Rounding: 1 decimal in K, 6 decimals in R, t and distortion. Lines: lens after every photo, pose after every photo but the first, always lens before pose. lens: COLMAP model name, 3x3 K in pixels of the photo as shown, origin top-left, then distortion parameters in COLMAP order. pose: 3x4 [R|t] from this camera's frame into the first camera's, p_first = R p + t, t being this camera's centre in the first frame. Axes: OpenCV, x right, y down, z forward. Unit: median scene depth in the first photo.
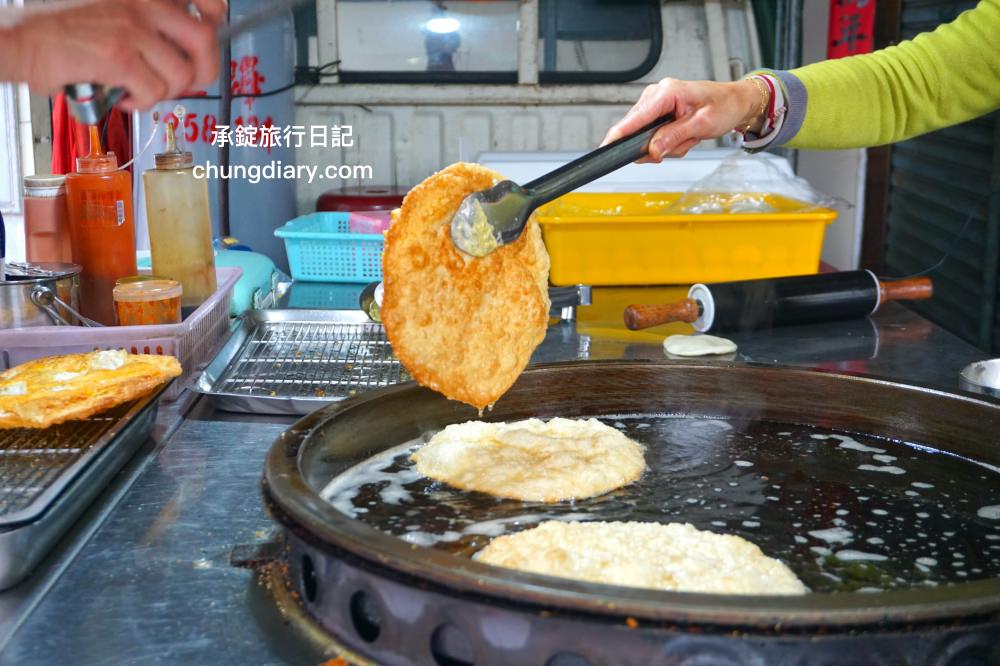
lens RADIAL K [[1463.1, 0, 500.0], [0, 1463.1, 333.0], [0, 0, 1]] dist [0.007963, 0.082444]
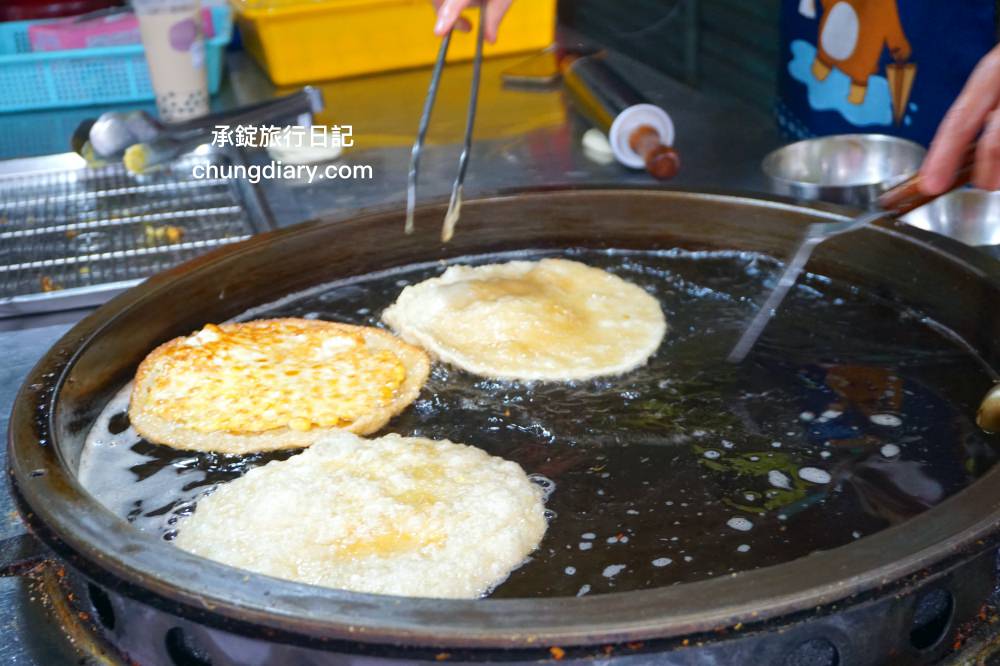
lens RADIAL K [[1338.3, 0, 501.9], [0, 1338.3, 331.3], [0, 0, 1]] dist [0.027432, 0.050801]
pose [[0.965993, -0.161787, 0.201700, -0.032575], [0.116408, 0.968650, 0.219467, -0.076399], [-0.230884, -0.188524, 0.954543, 0.213037]]
